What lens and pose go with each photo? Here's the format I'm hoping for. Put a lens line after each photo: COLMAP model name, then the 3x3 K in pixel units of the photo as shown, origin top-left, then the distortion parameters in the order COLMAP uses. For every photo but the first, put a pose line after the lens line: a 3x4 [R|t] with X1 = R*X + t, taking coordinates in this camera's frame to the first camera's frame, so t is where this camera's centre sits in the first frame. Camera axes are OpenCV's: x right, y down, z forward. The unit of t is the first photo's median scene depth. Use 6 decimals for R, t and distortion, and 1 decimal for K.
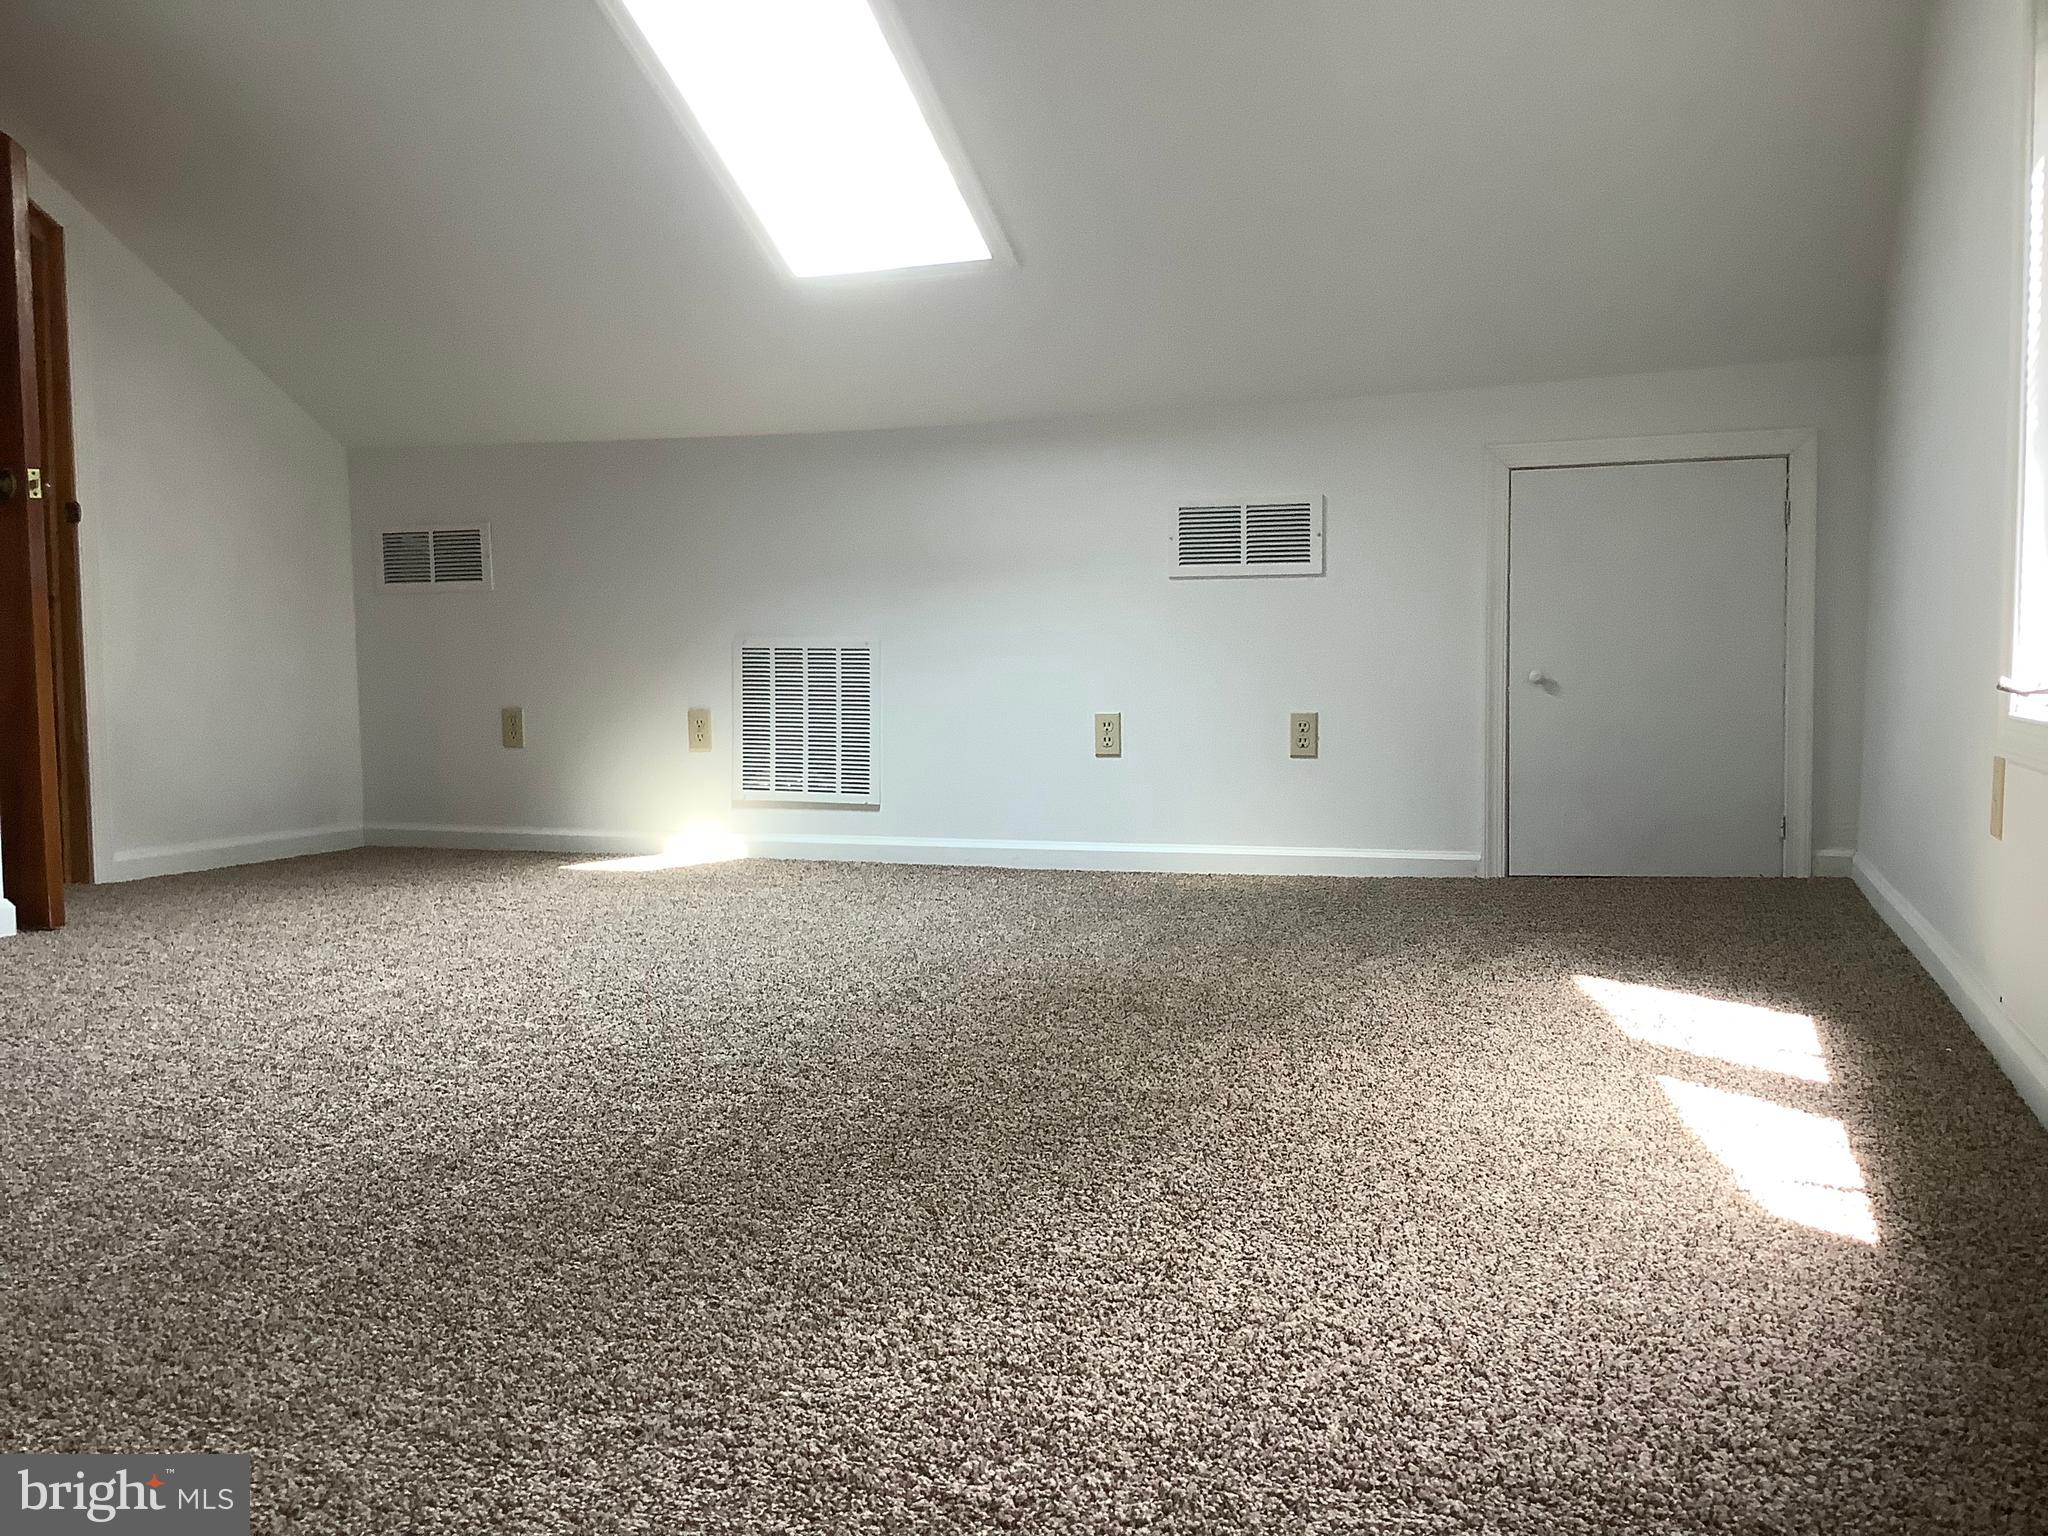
lens RADIAL K [[1870.3, 0, 1023.9], [0, 1870.3, 769.8], [0, 0, 1]] dist [-0.002974, 0.000000]
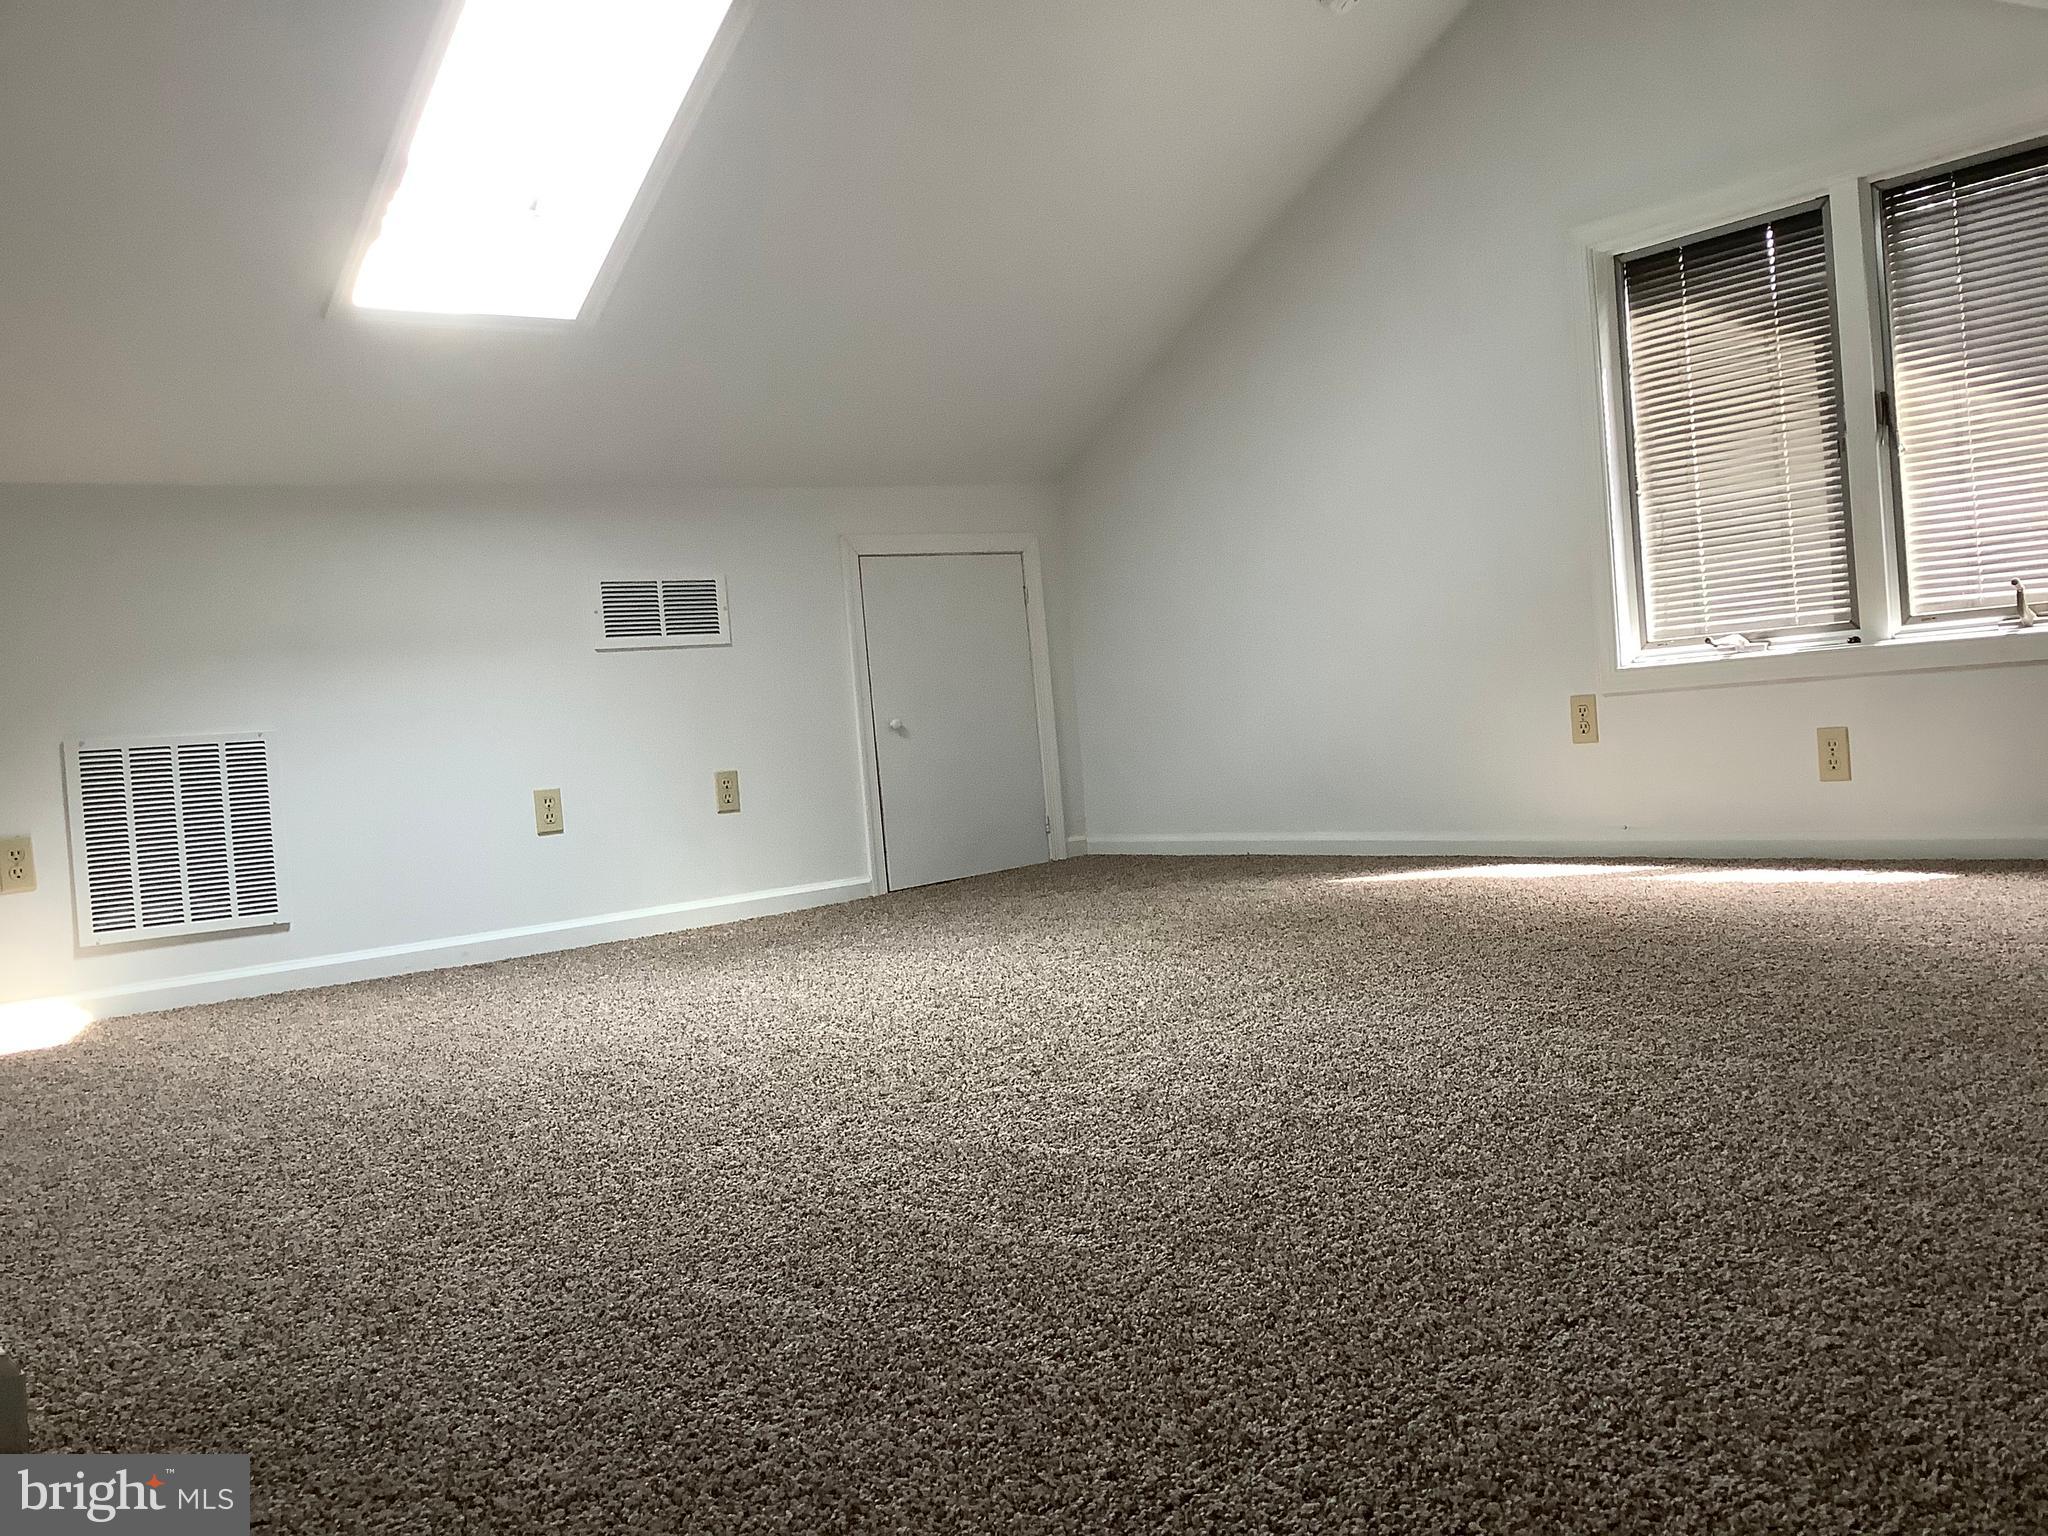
lens RADIAL K [[1870.3, 0, 1025.1], [0, 1870.3, 766.7], [0, 0, 1]] dist [-0.002974, 0.000000]
pose [[0.494424, -0.063277, 0.866914, -0.700388], [0.118152, 0.992982, 0.005094, -0.017928], [-0.861153, 0.099909, 0.498431, 0.305841]]
